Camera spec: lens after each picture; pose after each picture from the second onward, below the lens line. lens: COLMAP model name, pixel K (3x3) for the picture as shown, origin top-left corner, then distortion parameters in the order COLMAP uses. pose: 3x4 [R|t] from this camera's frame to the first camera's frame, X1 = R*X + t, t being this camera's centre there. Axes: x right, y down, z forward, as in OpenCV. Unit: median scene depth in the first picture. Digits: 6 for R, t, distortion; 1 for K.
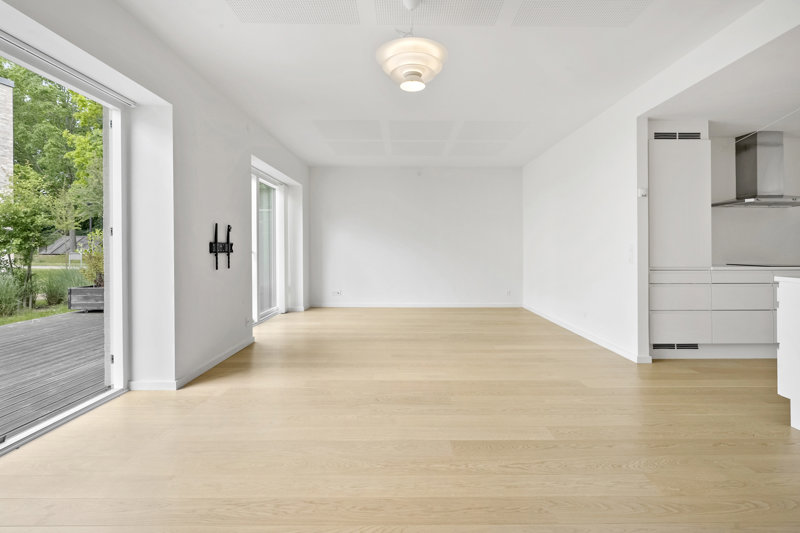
lens RADIAL K [[375.6, 0, 400.0], [0, 375.6, 251.0], [0, 0, 1]] dist [0.000076, 0.000041]
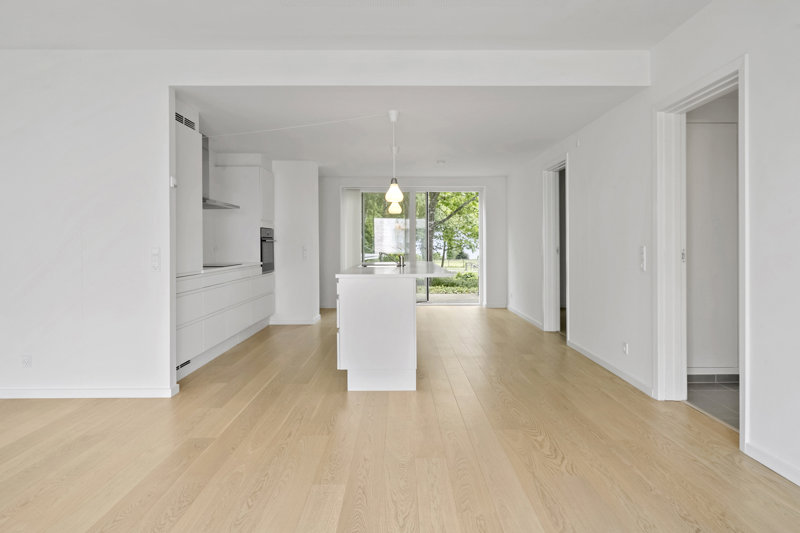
lens RADIAL K [[497.7, 0, 400.7], [0, 497.7, 242.8], [0, 0, 1]] dist [0.002890, 0.000128]
pose [[0.000905, -0.000272, 1.000000, -0.631056], [0.006829, 0.999977, 0.000265, -0.035261], [-0.999976, 0.006828, 0.000907, 0.785723]]
